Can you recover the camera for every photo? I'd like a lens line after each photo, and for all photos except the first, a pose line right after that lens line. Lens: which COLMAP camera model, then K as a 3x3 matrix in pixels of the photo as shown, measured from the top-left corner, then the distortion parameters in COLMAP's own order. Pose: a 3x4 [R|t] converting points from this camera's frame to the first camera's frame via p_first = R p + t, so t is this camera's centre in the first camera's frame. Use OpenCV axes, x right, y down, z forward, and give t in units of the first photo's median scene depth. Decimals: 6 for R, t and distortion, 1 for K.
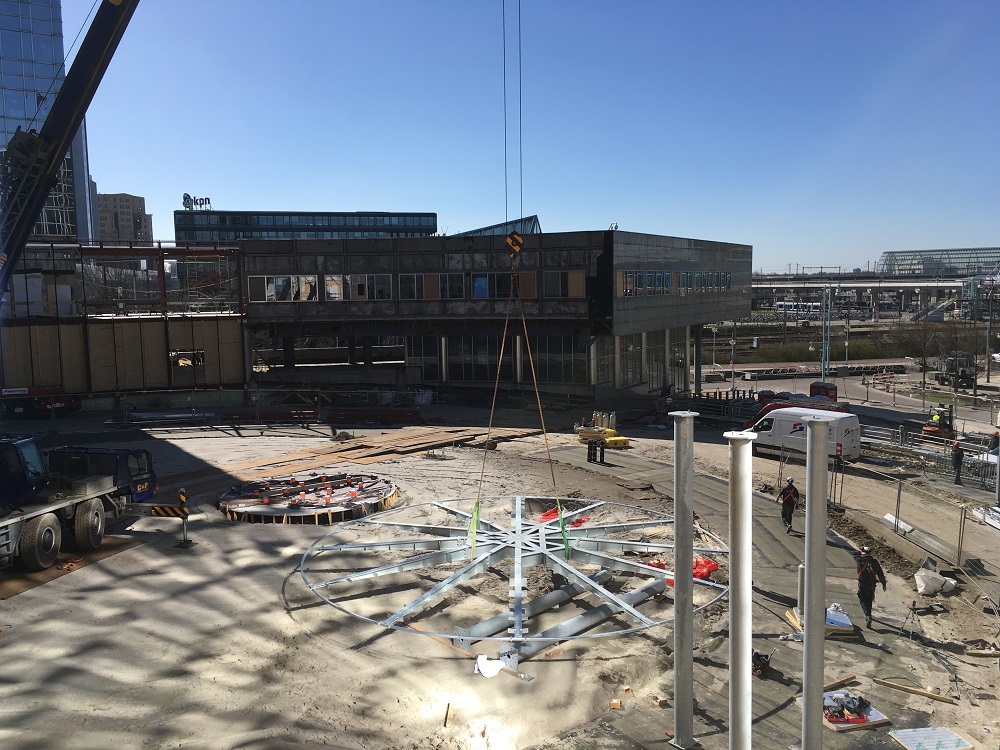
lens RADIAL K [[874.3, 0, 495.9], [0, 874.3, 370.4], [0, 0, 1]] dist [0.072133, -0.071638]
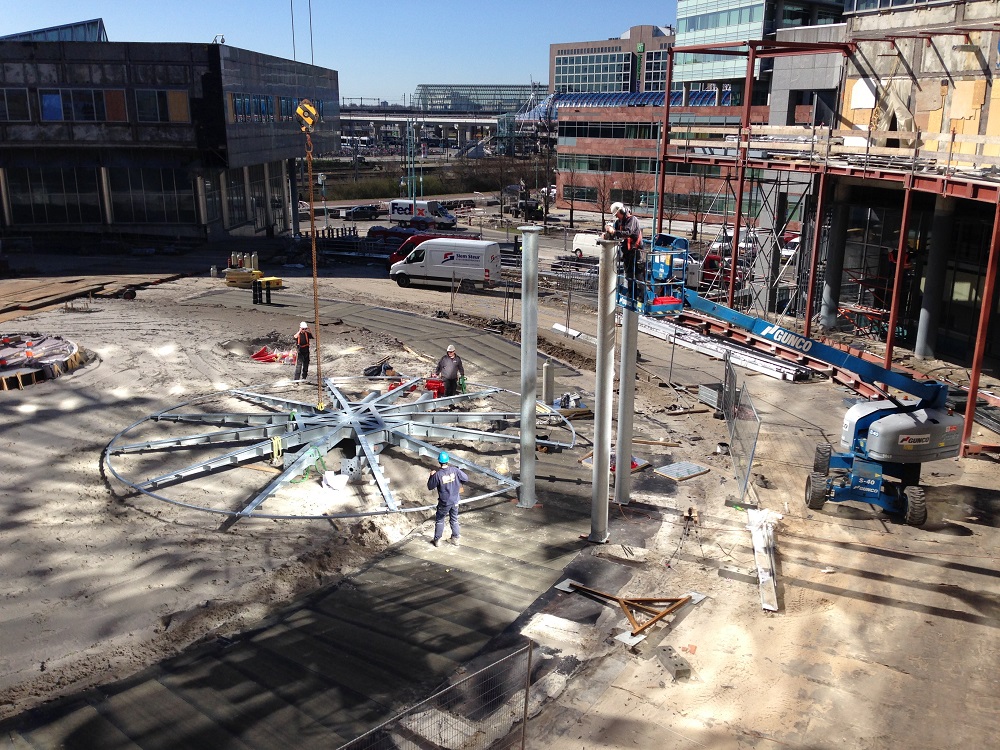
lens RADIAL K [[943.9, 0, 513.3], [0, 943.9, 387.2], [0, 0, 1]] dist [0.060115, 0.000000]
pose [[0.865587, -0.116124, 0.487107, -0.118709], [0.026432, 0.981980, 0.187130, 0.006352], [-0.500060, -0.149102, 0.853058, -0.018826]]
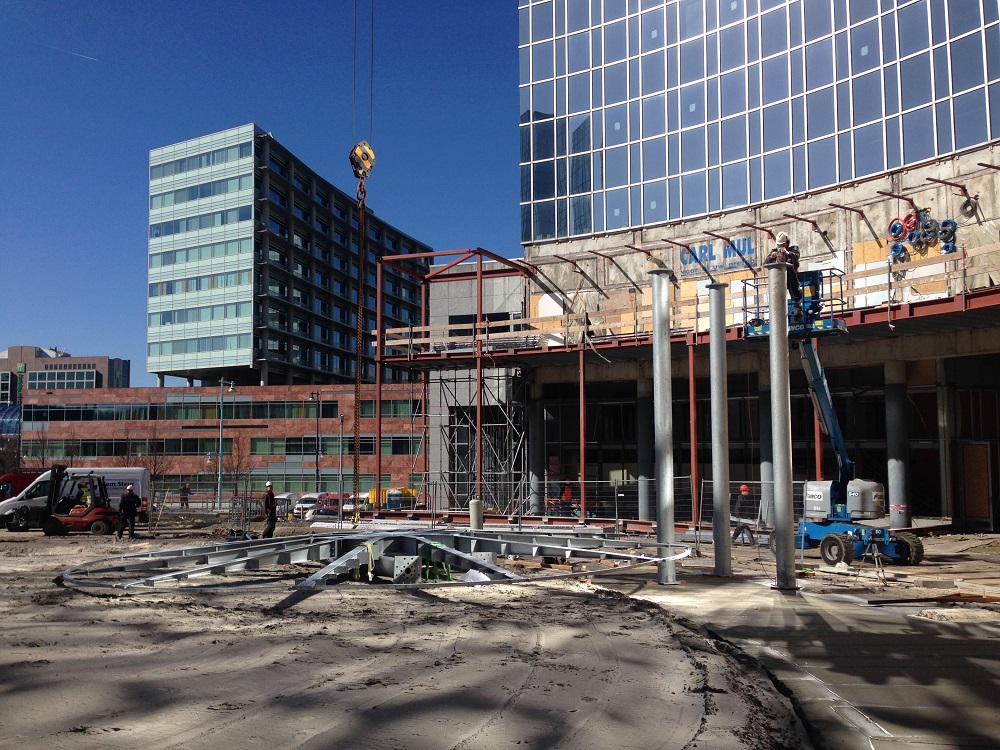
lens RADIAL K [[943.9, 0, 504.9], [0, 943.9, 376.9], [0, 0, 1]] dist [0.060115, 0.000000]
pose [[0.390289, 0.088697, 0.916410, -0.266360], [0.089914, 0.986919, -0.133815, 0.091213], [-0.916292, 0.134625, 0.377208, 0.207676]]
